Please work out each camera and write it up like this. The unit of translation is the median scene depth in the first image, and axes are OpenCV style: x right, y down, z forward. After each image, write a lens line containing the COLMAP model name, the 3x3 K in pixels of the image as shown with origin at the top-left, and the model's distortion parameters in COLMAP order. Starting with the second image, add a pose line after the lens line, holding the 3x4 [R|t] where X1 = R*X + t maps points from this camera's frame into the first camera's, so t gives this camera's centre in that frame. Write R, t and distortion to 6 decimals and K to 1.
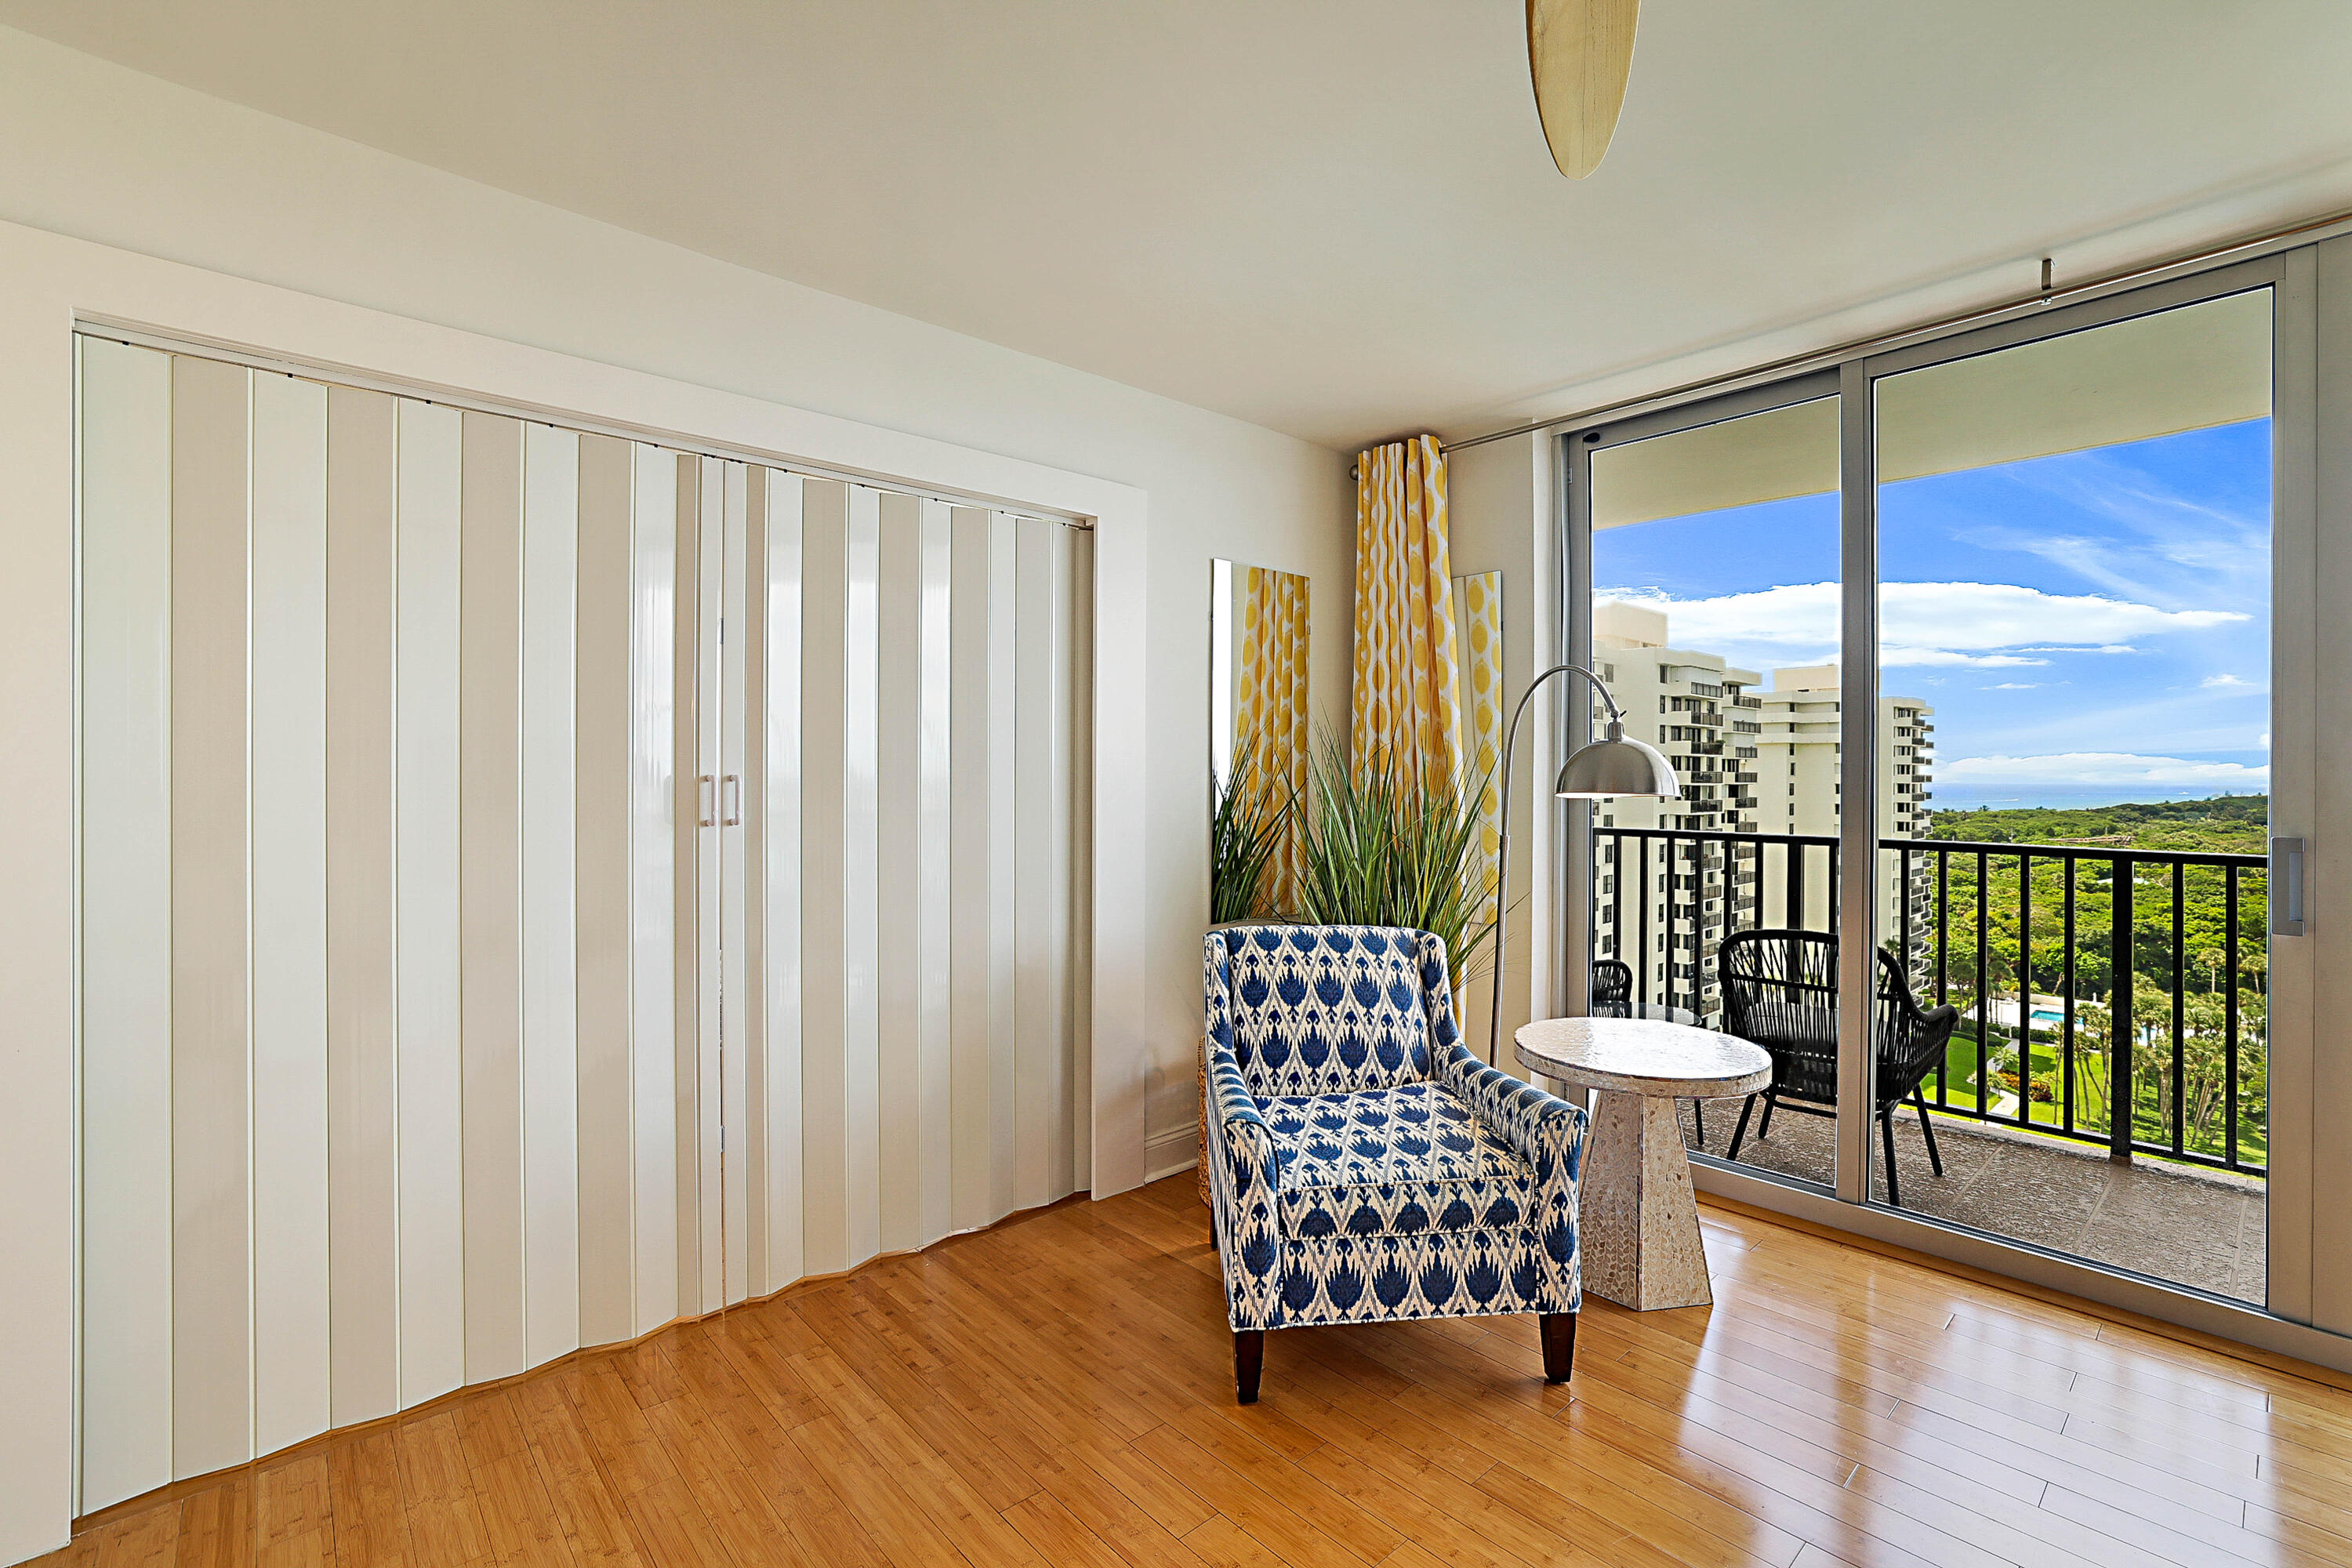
lens RADIAL K [[1031.2, 0, 1180.1], [0, 1031.2, 785.1], [0, 0, 1]] dist [-0.034193, 0.010716]
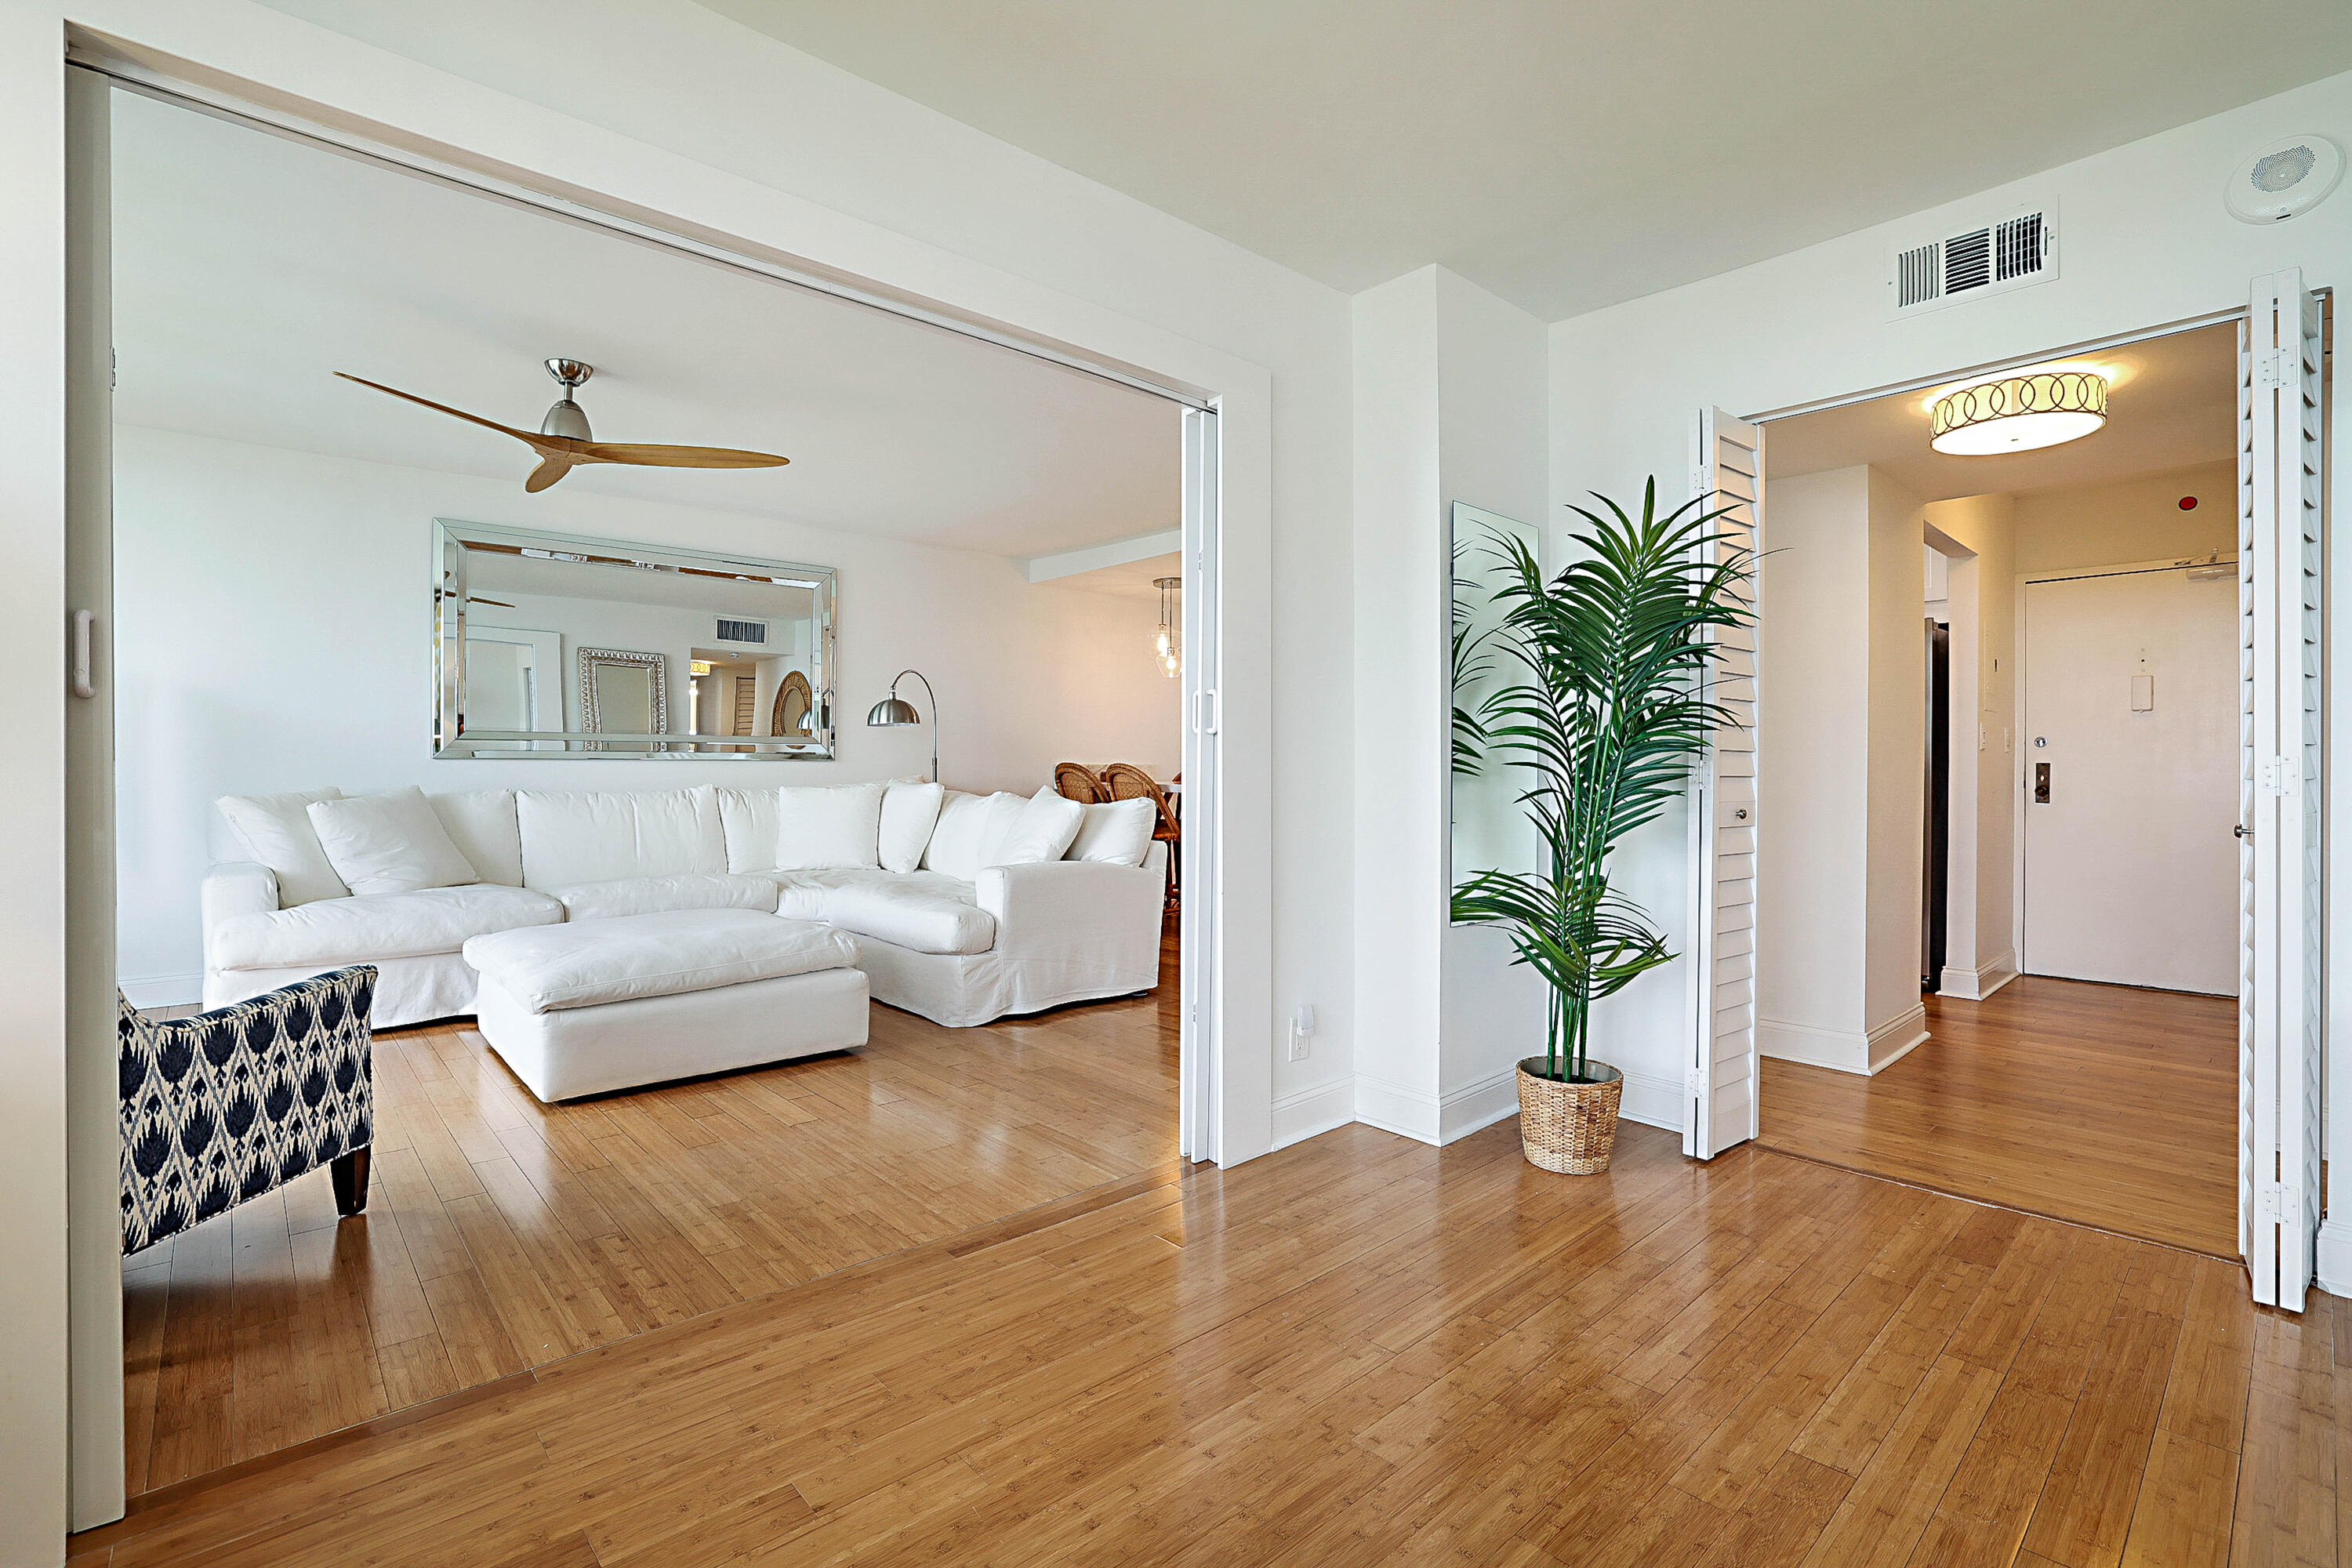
lens RADIAL K [[1031.2, 0, 1168.5], [0, 1031.2, 781.3], [0, 0, 1]] dist [-0.034193, 0.010716]
pose [[-0.999978, -0.005001, -0.004378, -0.507154], [-0.005096, 0.999744, 0.022036, 0.048738], [0.004267, 0.022058, -0.999748, 1.269394]]
